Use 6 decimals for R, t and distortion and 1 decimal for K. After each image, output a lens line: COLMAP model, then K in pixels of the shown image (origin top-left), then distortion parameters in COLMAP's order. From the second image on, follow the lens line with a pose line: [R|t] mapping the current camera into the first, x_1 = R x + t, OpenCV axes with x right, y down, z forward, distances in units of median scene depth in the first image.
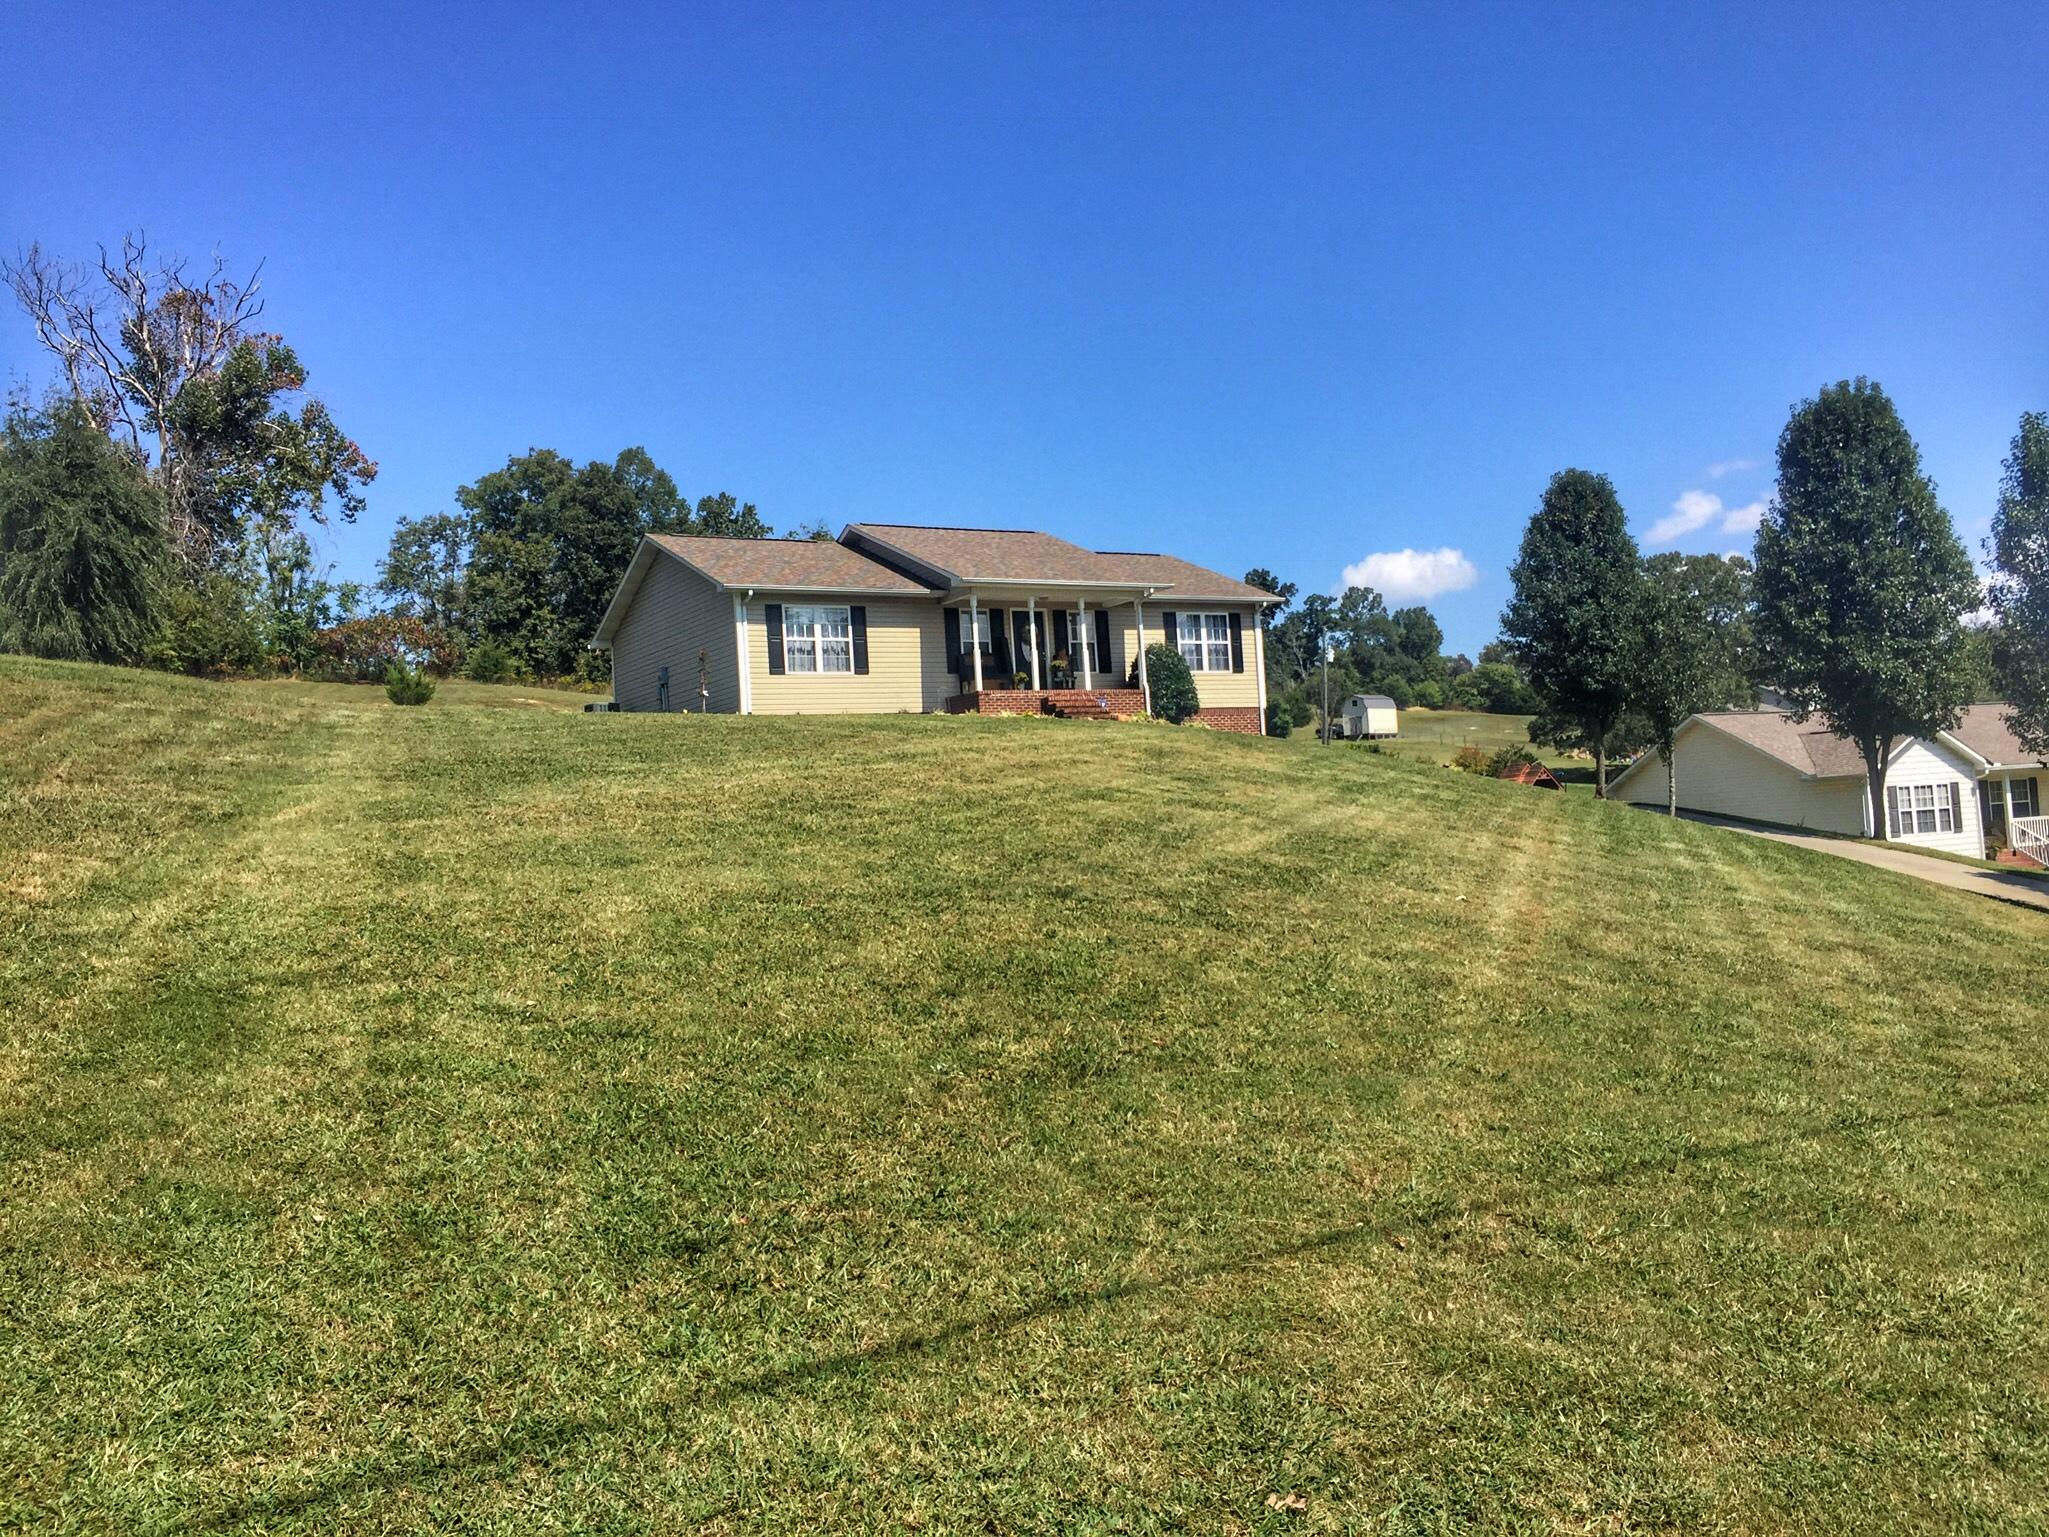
lens RADIAL K [[1753.8, 0, 1030.6], [0, 1753.8, 762.7], [0, 0, 1]] dist [0.107833, -0.152825]
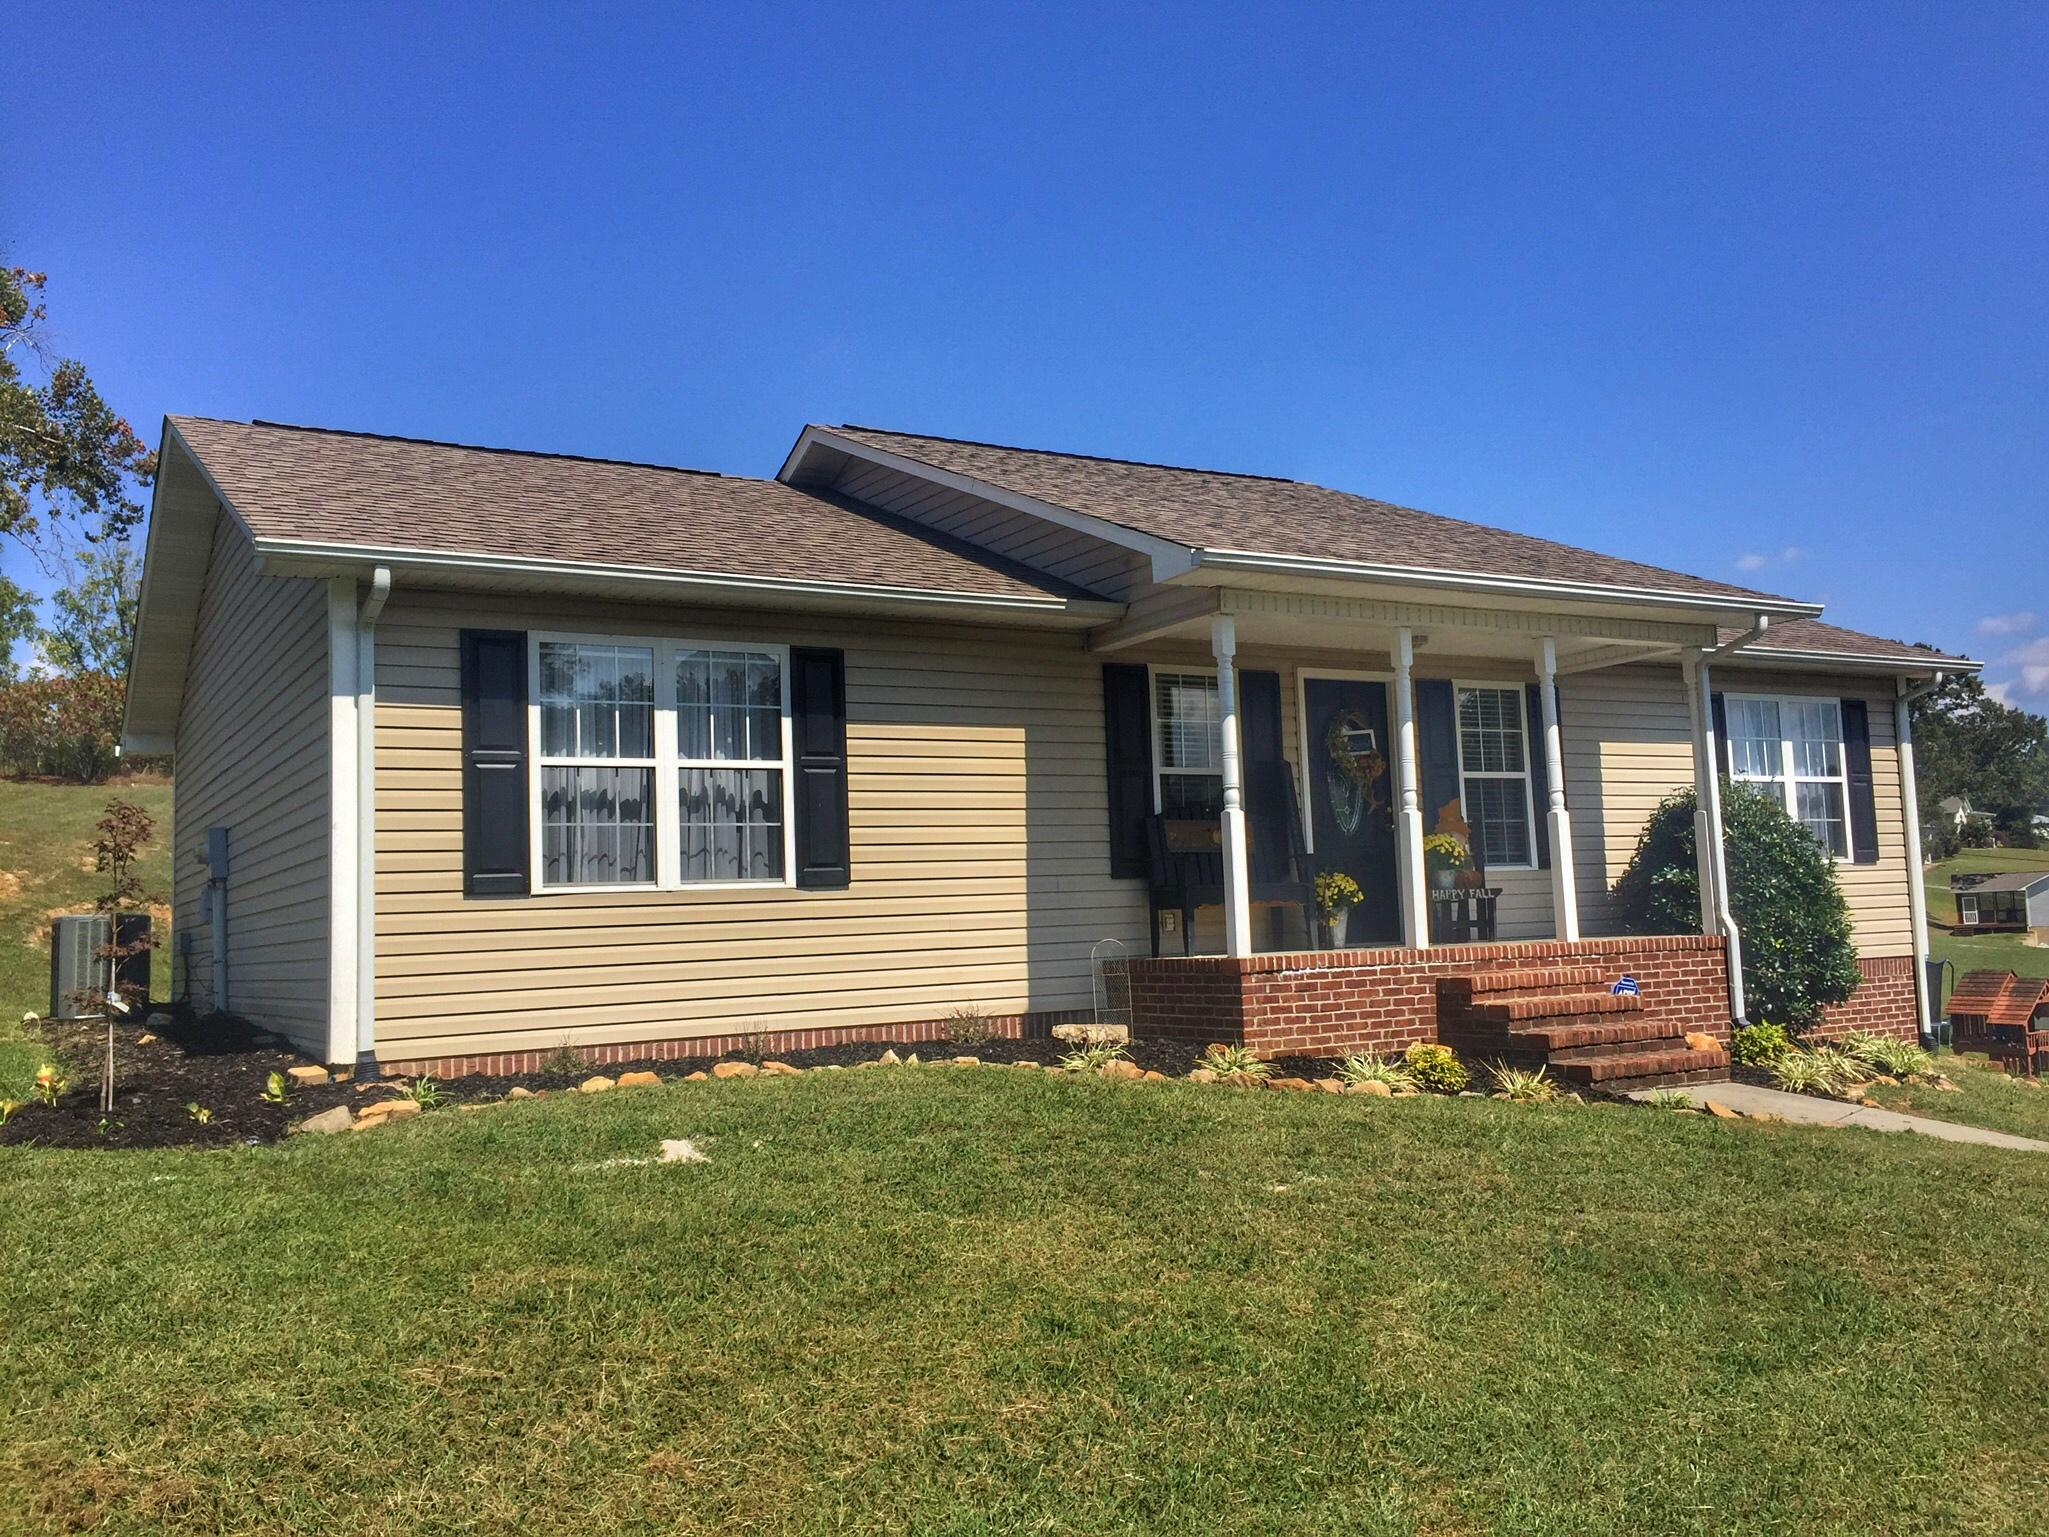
lens RADIAL K [[1753.8, 0, 1030.6], [0, 1753.8, 762.7], [0, 0, 1]] dist [0.107833, -0.152825]
pose [[0.999743, 0.022635, -0.001116, -0.063346], [-0.022663, 0.998719, -0.045251, -0.058763], [0.000091, 0.045265, 0.998975, 0.720473]]
